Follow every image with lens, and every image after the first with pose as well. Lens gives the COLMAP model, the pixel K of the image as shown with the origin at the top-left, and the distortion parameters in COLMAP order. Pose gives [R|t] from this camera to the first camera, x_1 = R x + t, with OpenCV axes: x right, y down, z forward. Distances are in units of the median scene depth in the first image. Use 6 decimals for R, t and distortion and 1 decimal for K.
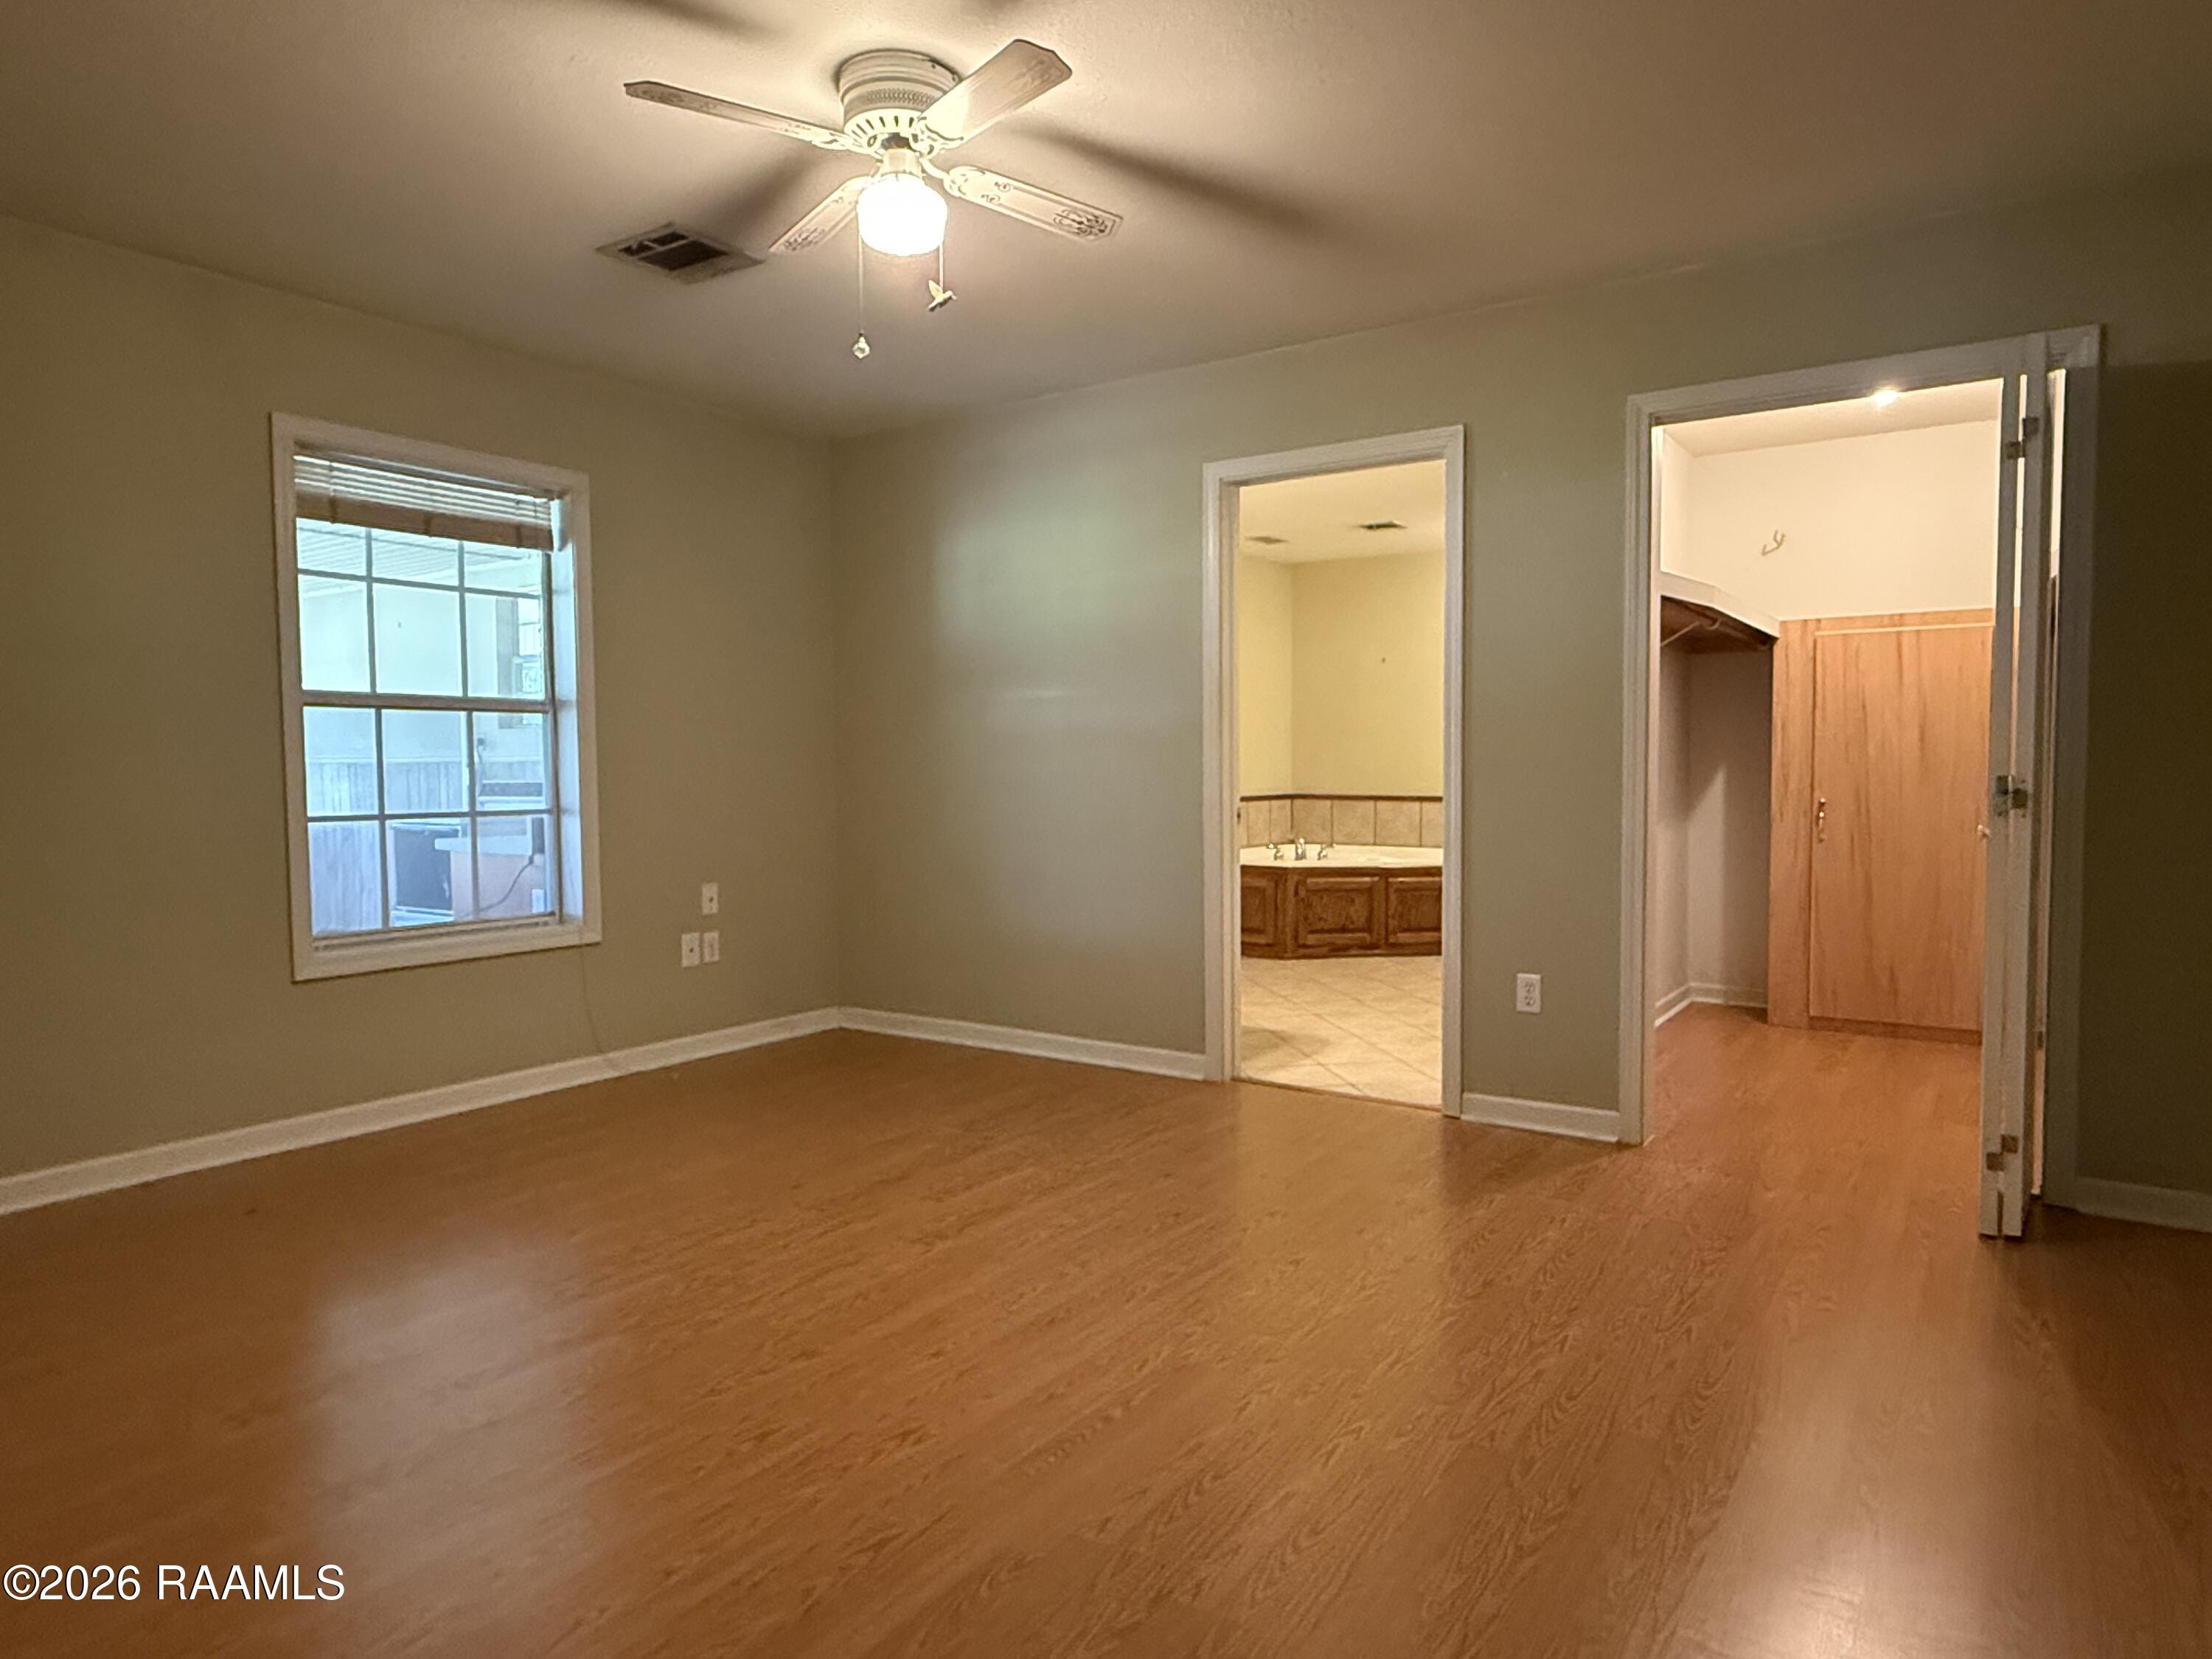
lens RADIAL K [[1346.6, 0, 1106.5], [0, 1346.6, 820.5], [0, 0, 1]] dist [0.016056, -0.001875]
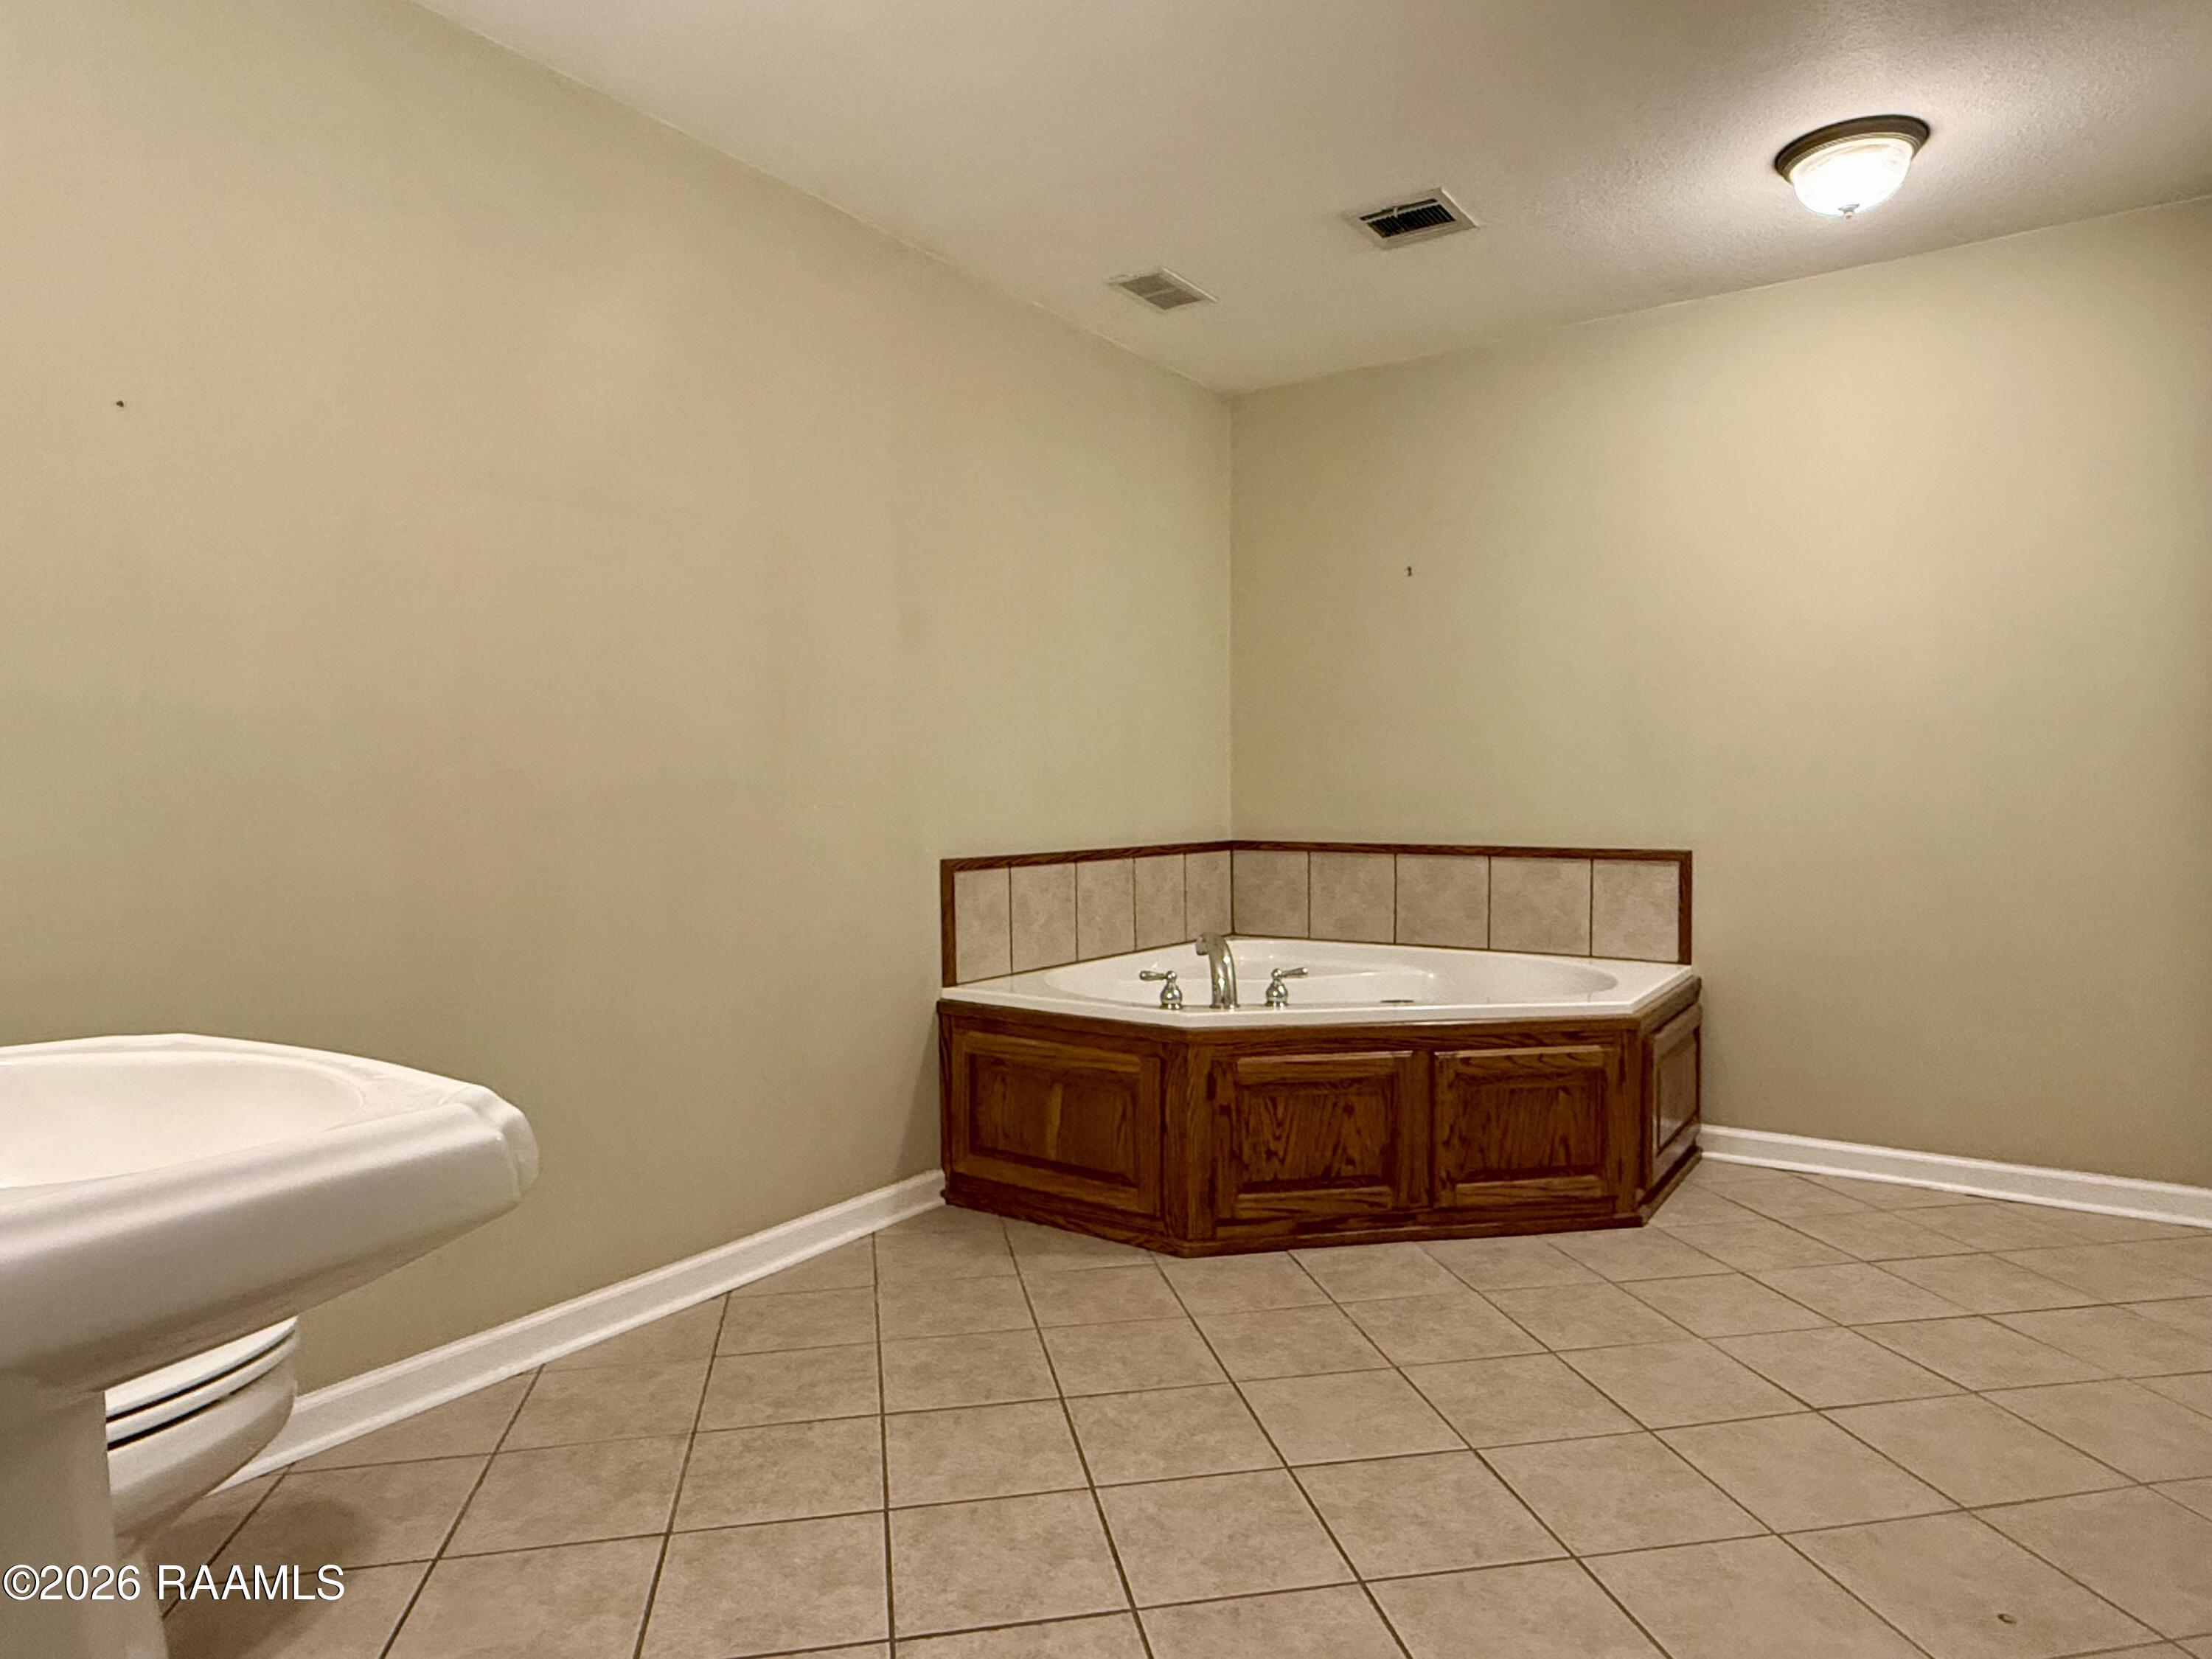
lens RADIAL K [[1346.6, 0, 1106.0], [0, 1346.6, 840.8], [0, 0, 1]] dist [0.016056, -0.001875]
pose [[0.999992, -0.004048, 0.000612, 0.108111], [0.004053, 0.999962, -0.007707, -0.019150], [-0.000580, 0.007709, 0.999970, 0.585418]]
